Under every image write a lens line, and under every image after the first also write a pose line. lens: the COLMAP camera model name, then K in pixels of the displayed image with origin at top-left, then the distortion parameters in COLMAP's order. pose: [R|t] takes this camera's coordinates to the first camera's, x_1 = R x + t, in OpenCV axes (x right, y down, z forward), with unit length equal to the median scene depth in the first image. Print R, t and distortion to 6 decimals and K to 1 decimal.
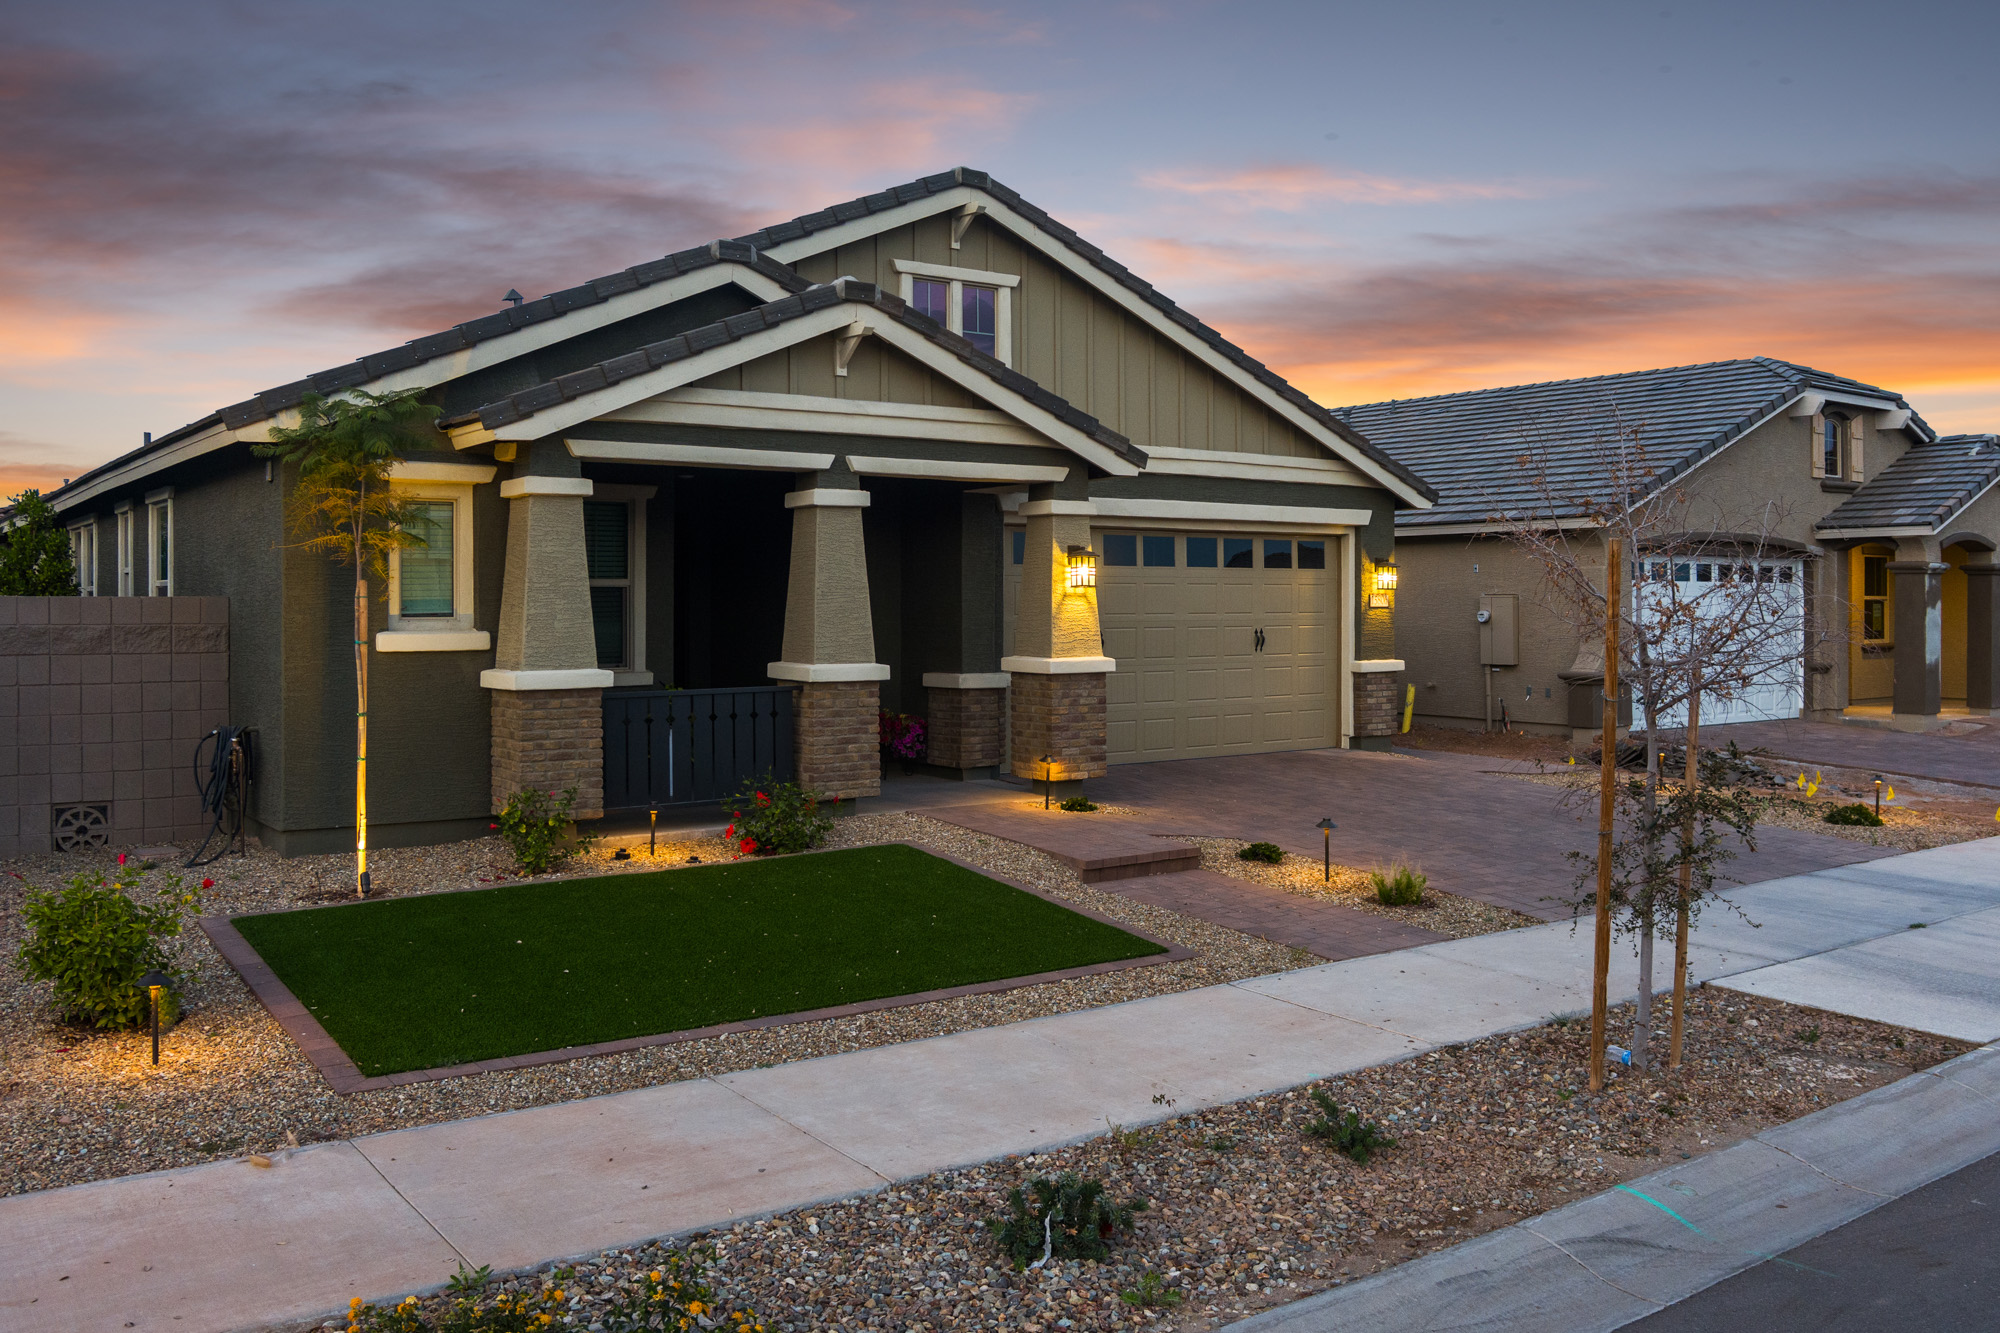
lens RADIAL K [[1665.5, 0, 1000.0], [0, 1665.5, 666.5], [0, 0, 1]] dist [-0.055542, -0.007892]
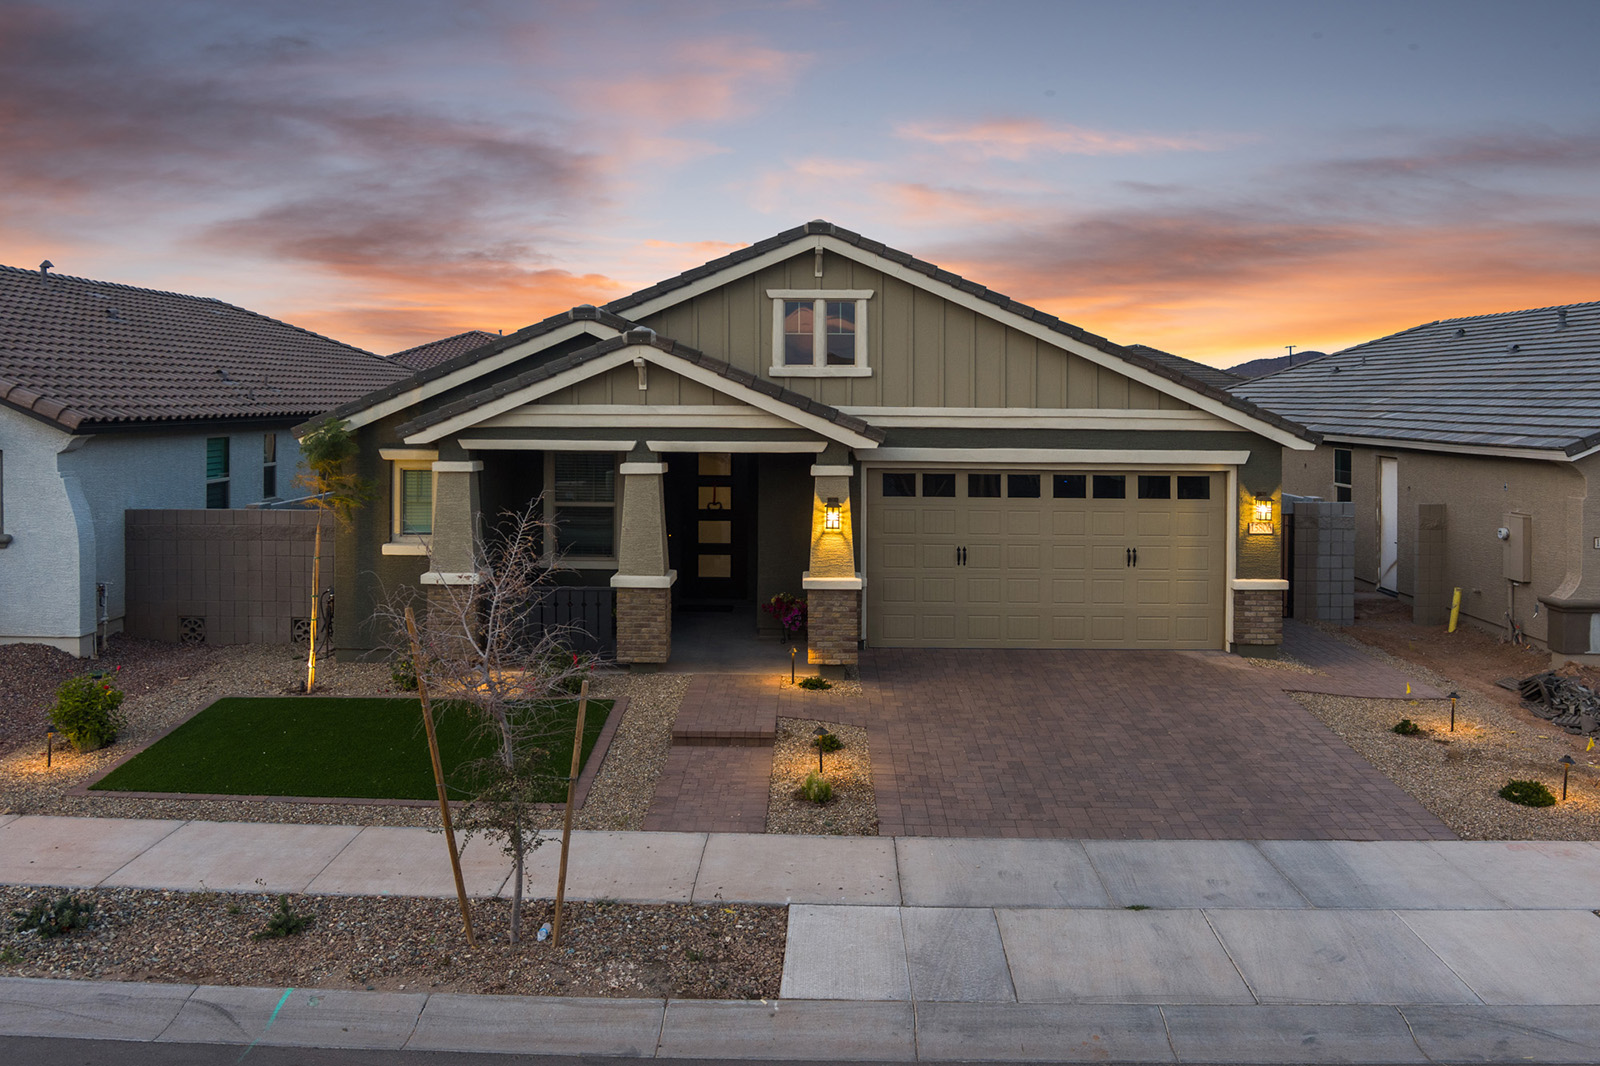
lens RADIAL K [[1340.0, 0, 800.7], [0, 1340.0, 469.1], [0, 0, 1]] dist [-0.042116, -0.018653]
pose [[0.796881, 0.039805, -0.602824, 0.763923], [-0.031662, 0.999207, 0.024123, -0.134254], [0.603306, -0.000137, 0.797510, 0.096302]]
